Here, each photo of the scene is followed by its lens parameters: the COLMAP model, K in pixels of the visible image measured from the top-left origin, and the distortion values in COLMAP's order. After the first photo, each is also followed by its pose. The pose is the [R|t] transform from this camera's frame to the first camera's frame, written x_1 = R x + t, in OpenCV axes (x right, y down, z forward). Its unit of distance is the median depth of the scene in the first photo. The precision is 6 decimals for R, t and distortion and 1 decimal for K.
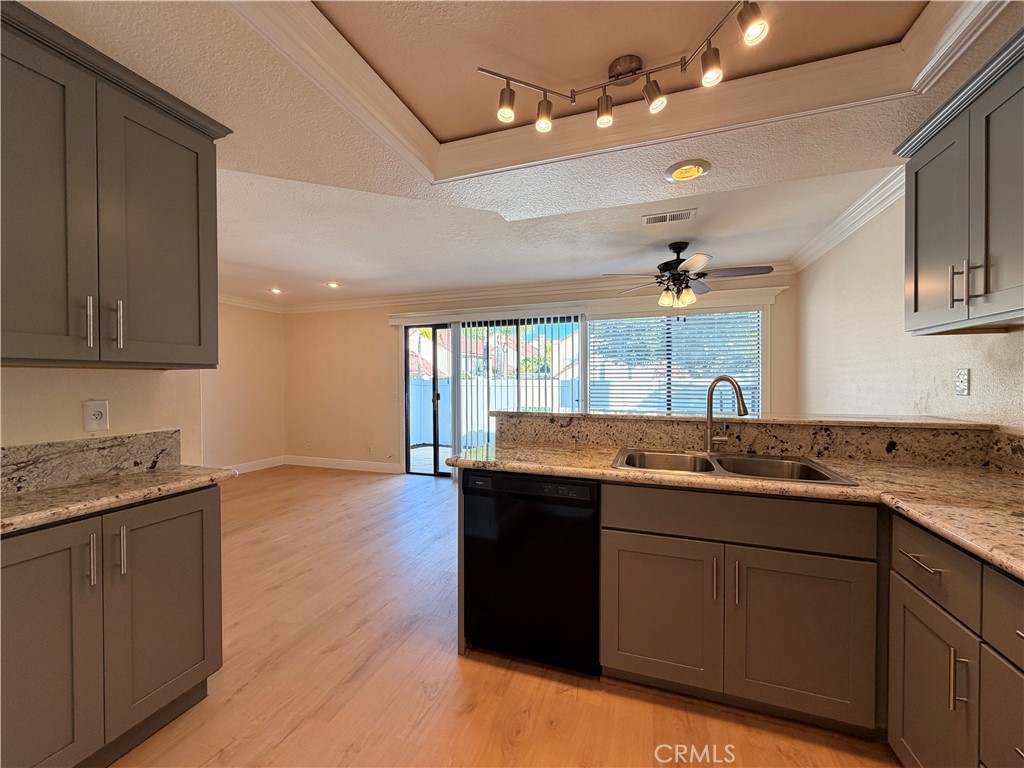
lens RADIAL K [[408.9, 0, 507.7], [0, 408.9, 383.9], [0, 0, 1]] dist [-0.001220, 0.000423]
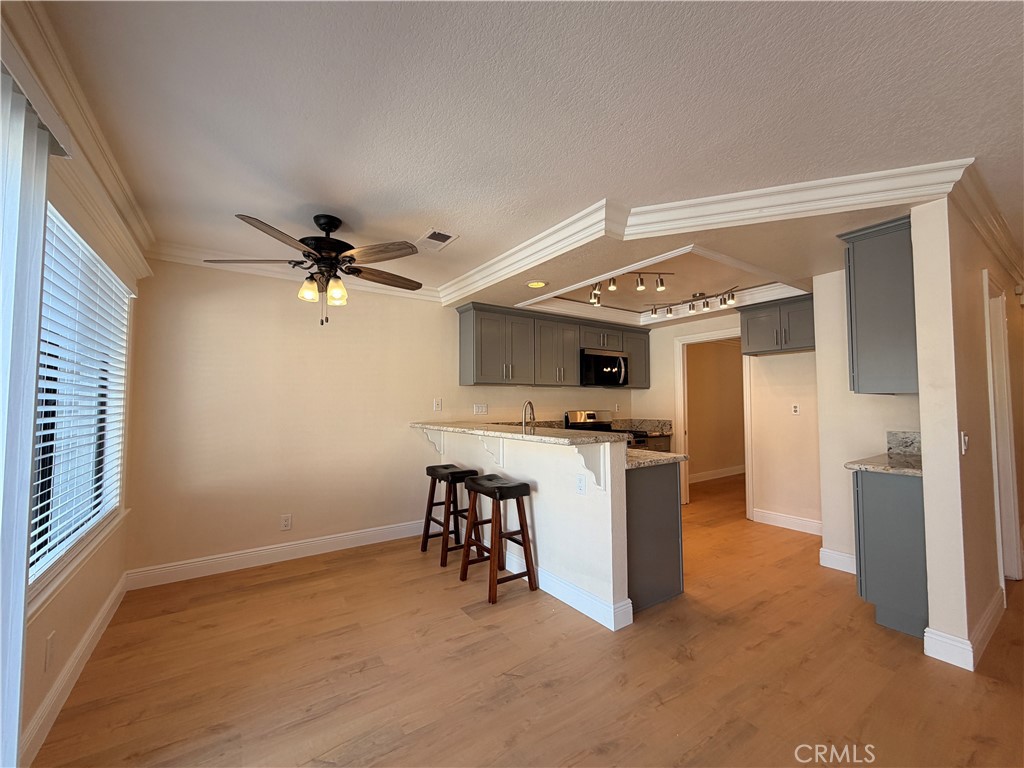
lens RADIAL K [[408.9, 0, 507.7], [0, 408.9, 383.9], [0, 0, 1]] dist [-0.001220, 0.000423]
pose [[-0.808243, 0.033648, 0.587887, -0.326809], [0.009883, 0.999001, -0.043591, -0.010914], [-0.588766, -0.029422, -0.807768, 1.702755]]
